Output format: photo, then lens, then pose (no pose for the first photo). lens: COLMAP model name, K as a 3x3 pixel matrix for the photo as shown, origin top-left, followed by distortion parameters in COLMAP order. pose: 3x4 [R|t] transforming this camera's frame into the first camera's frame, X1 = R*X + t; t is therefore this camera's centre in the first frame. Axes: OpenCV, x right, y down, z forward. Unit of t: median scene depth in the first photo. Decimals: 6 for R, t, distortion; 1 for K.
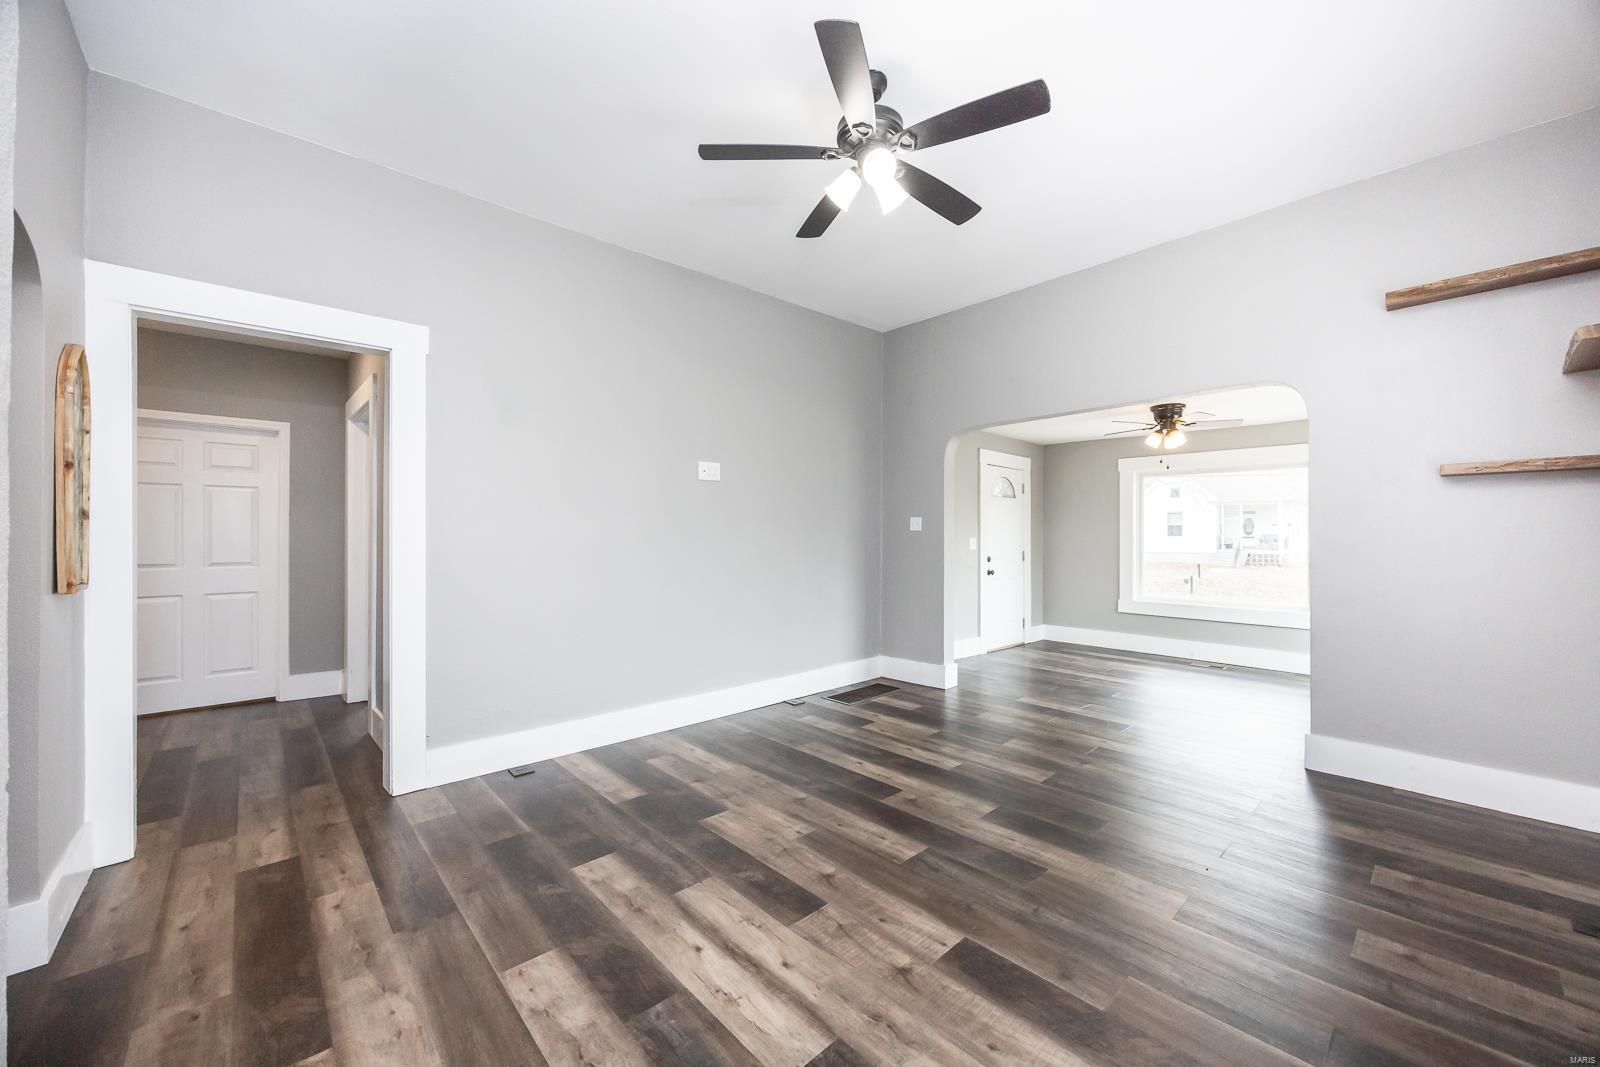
lens RADIAL K [[600.1, 0, 800.0], [0, 600.1, 533.5], [0, 0, 1]] dist [-0.000593, 0.000025]
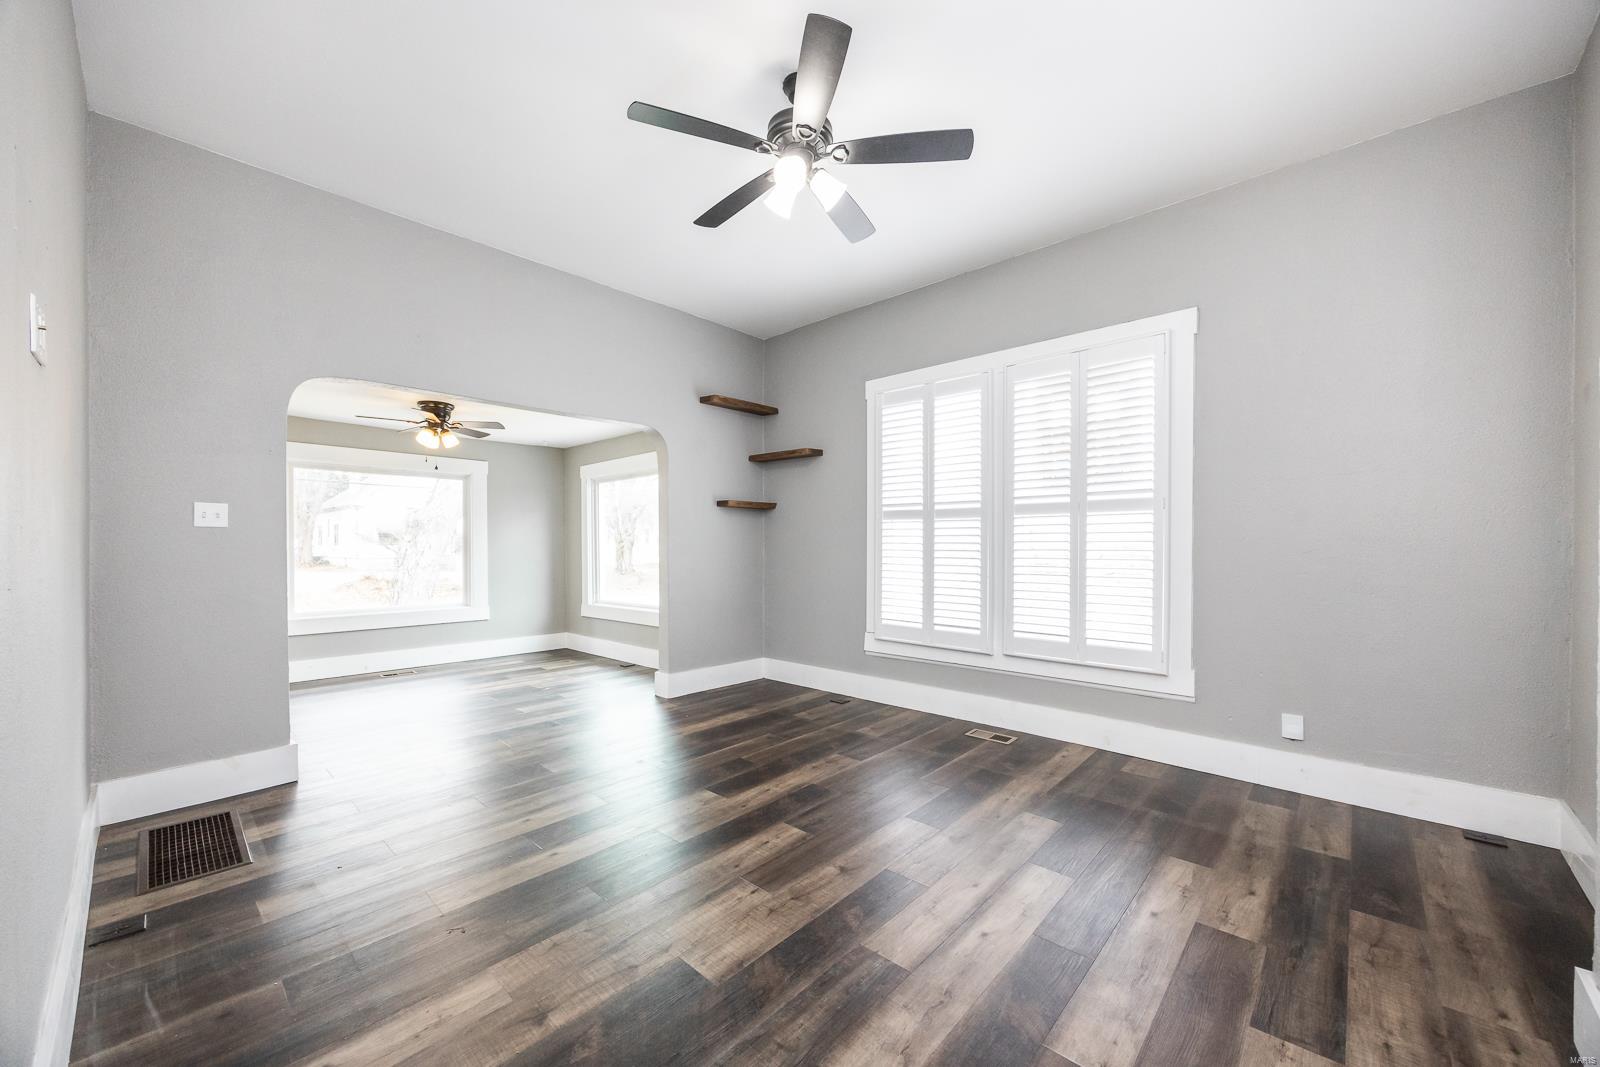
lens RADIAL K [[613.6, 0, 804.2], [0, 613.6, 551.8], [0, 0, 1]] dist [-0.000250, 0.000002]
pose [[-0.091453, -0.012229, 0.995734, -0.700009], [-0.008756, 0.999896, 0.011476, 0.011653], [-0.995771, -0.007669, -0.091551, 0.830110]]
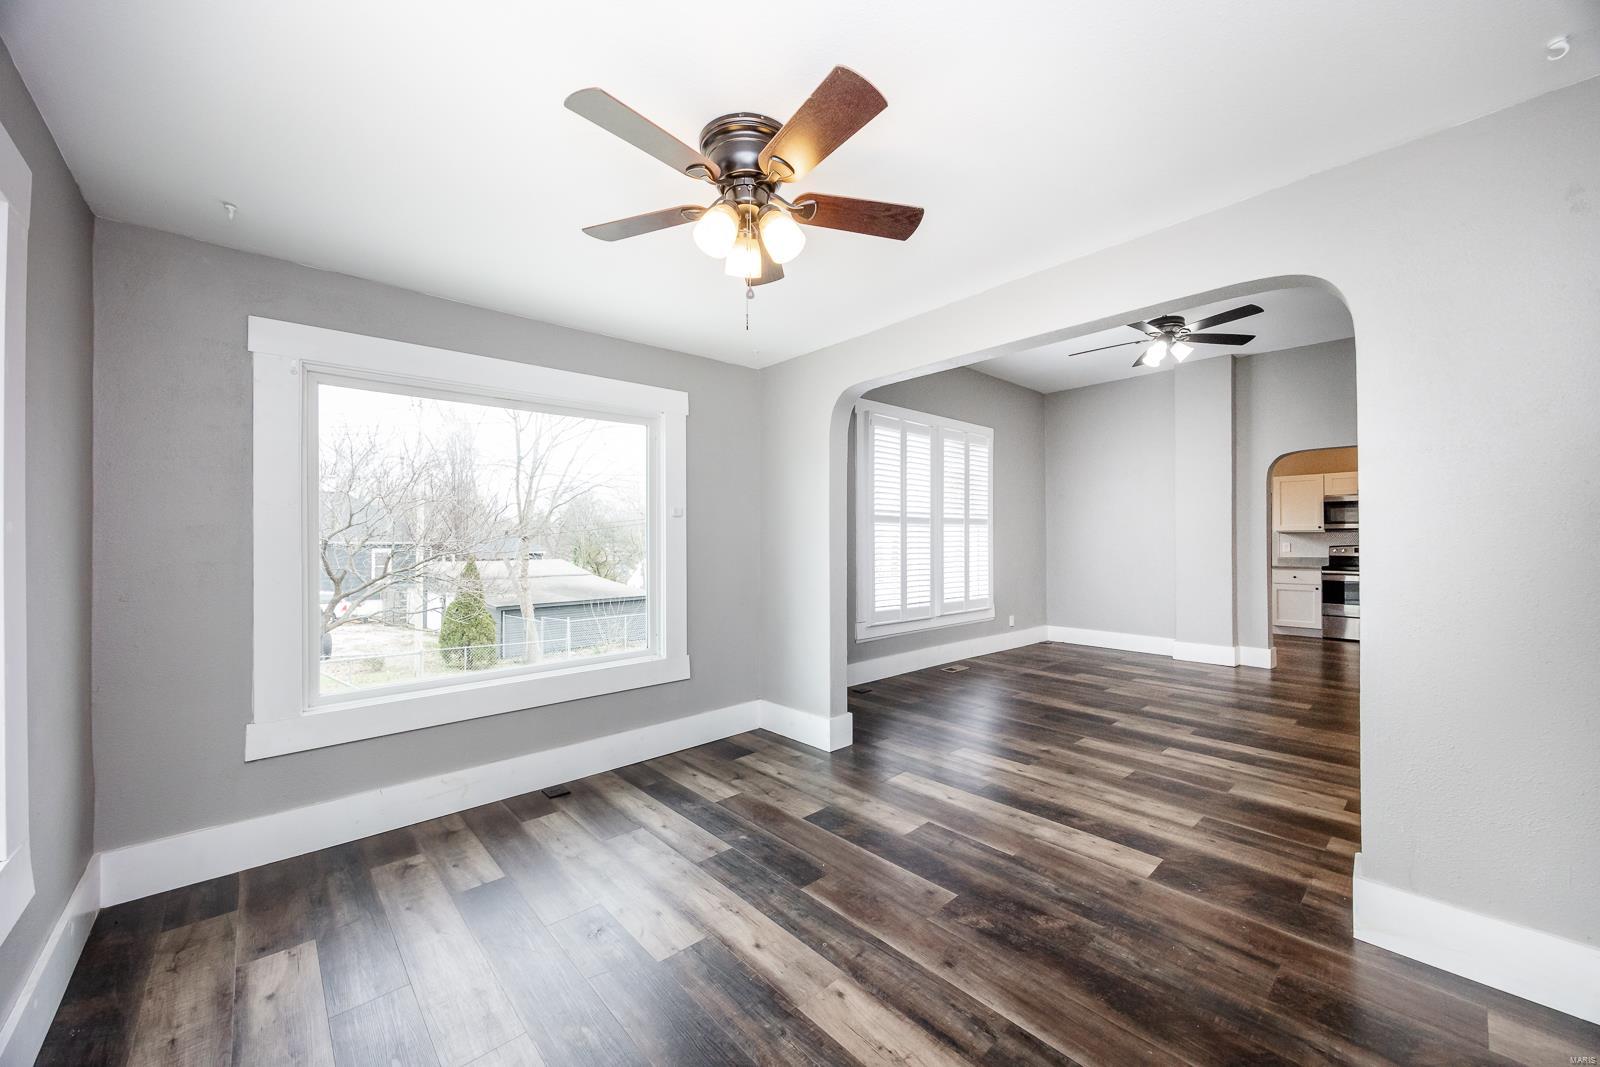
lens RADIAL K [[618.5, 0, 800.9], [0, 618.5, 539.7], [0, 0, 1]] dist [0.000544, 0.000347]
pose [[-0.999941, 0.005118, -0.009588, 0.976838], [0.005271, 0.999858, -0.015993, 0.024631], [0.009504, -0.016042, -0.999826, 2.231871]]
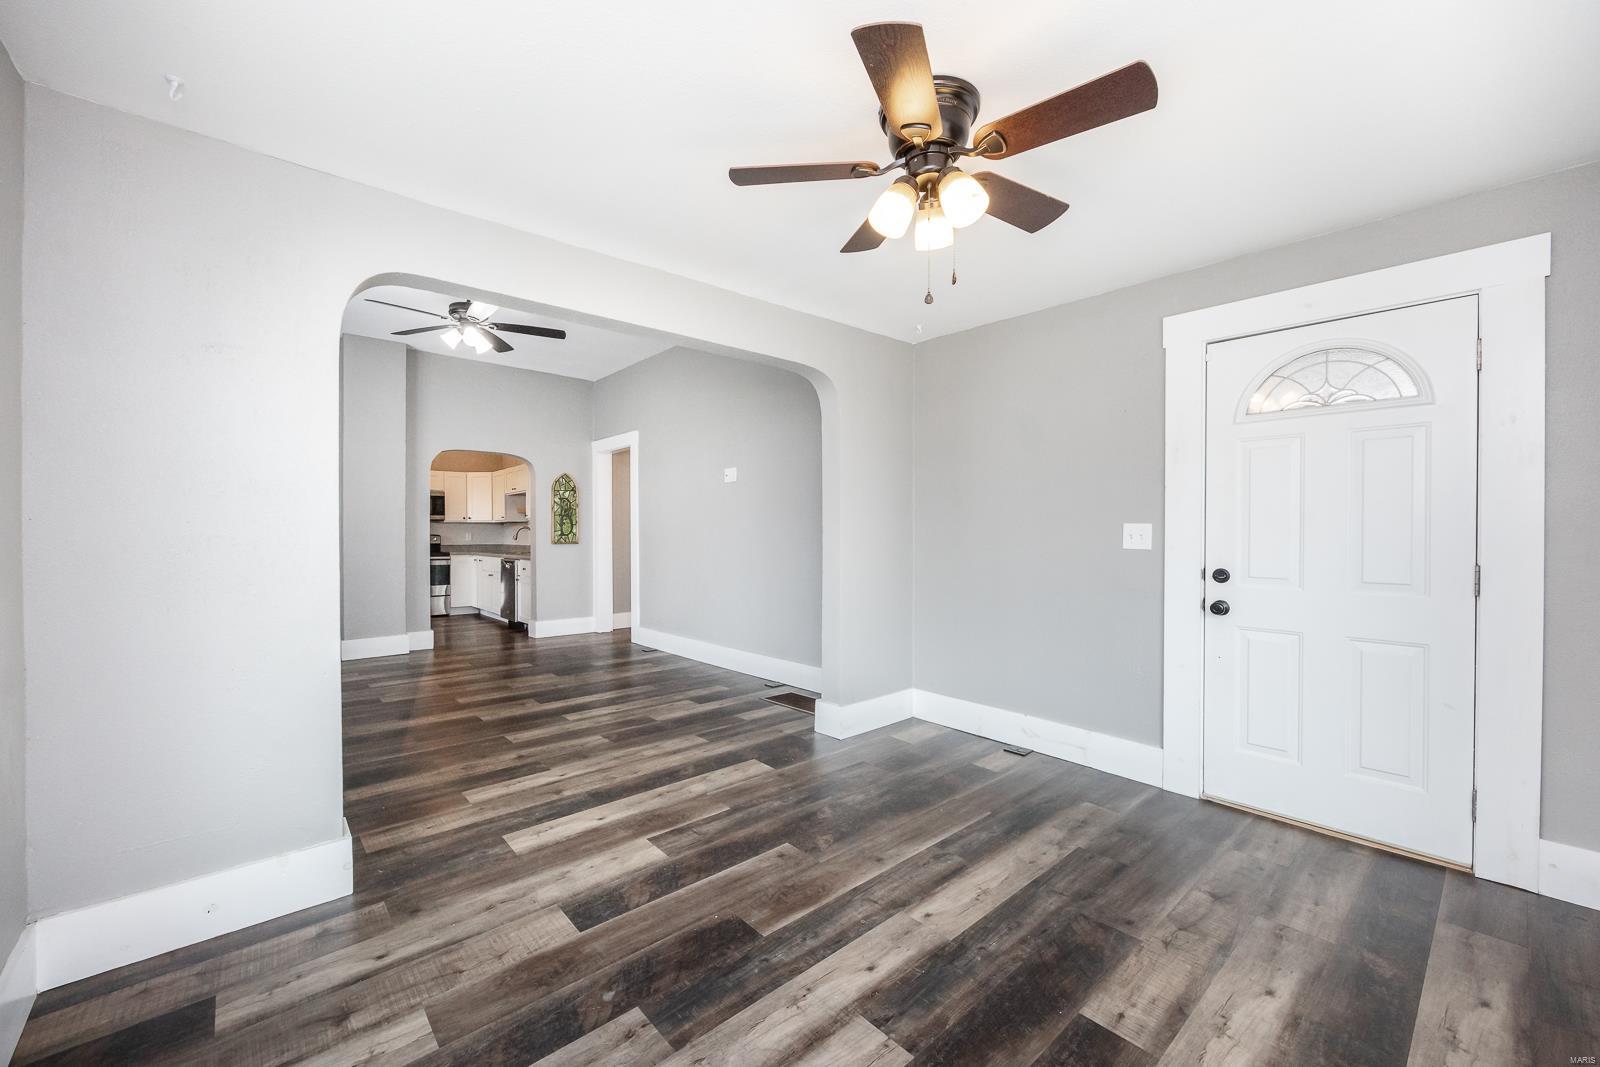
lens RADIAL K [[618.5, 0, 800.9], [0, 618.5, 539.7], [0, 0, 1]] dist [0.000544, 0.000347]
pose [[0.001667, 0.013373, -0.999909, 1.568560], [0.010890, 0.999851, 0.013390, 0.023524], [0.999939, -0.010912, 0.001521, 1.549729]]
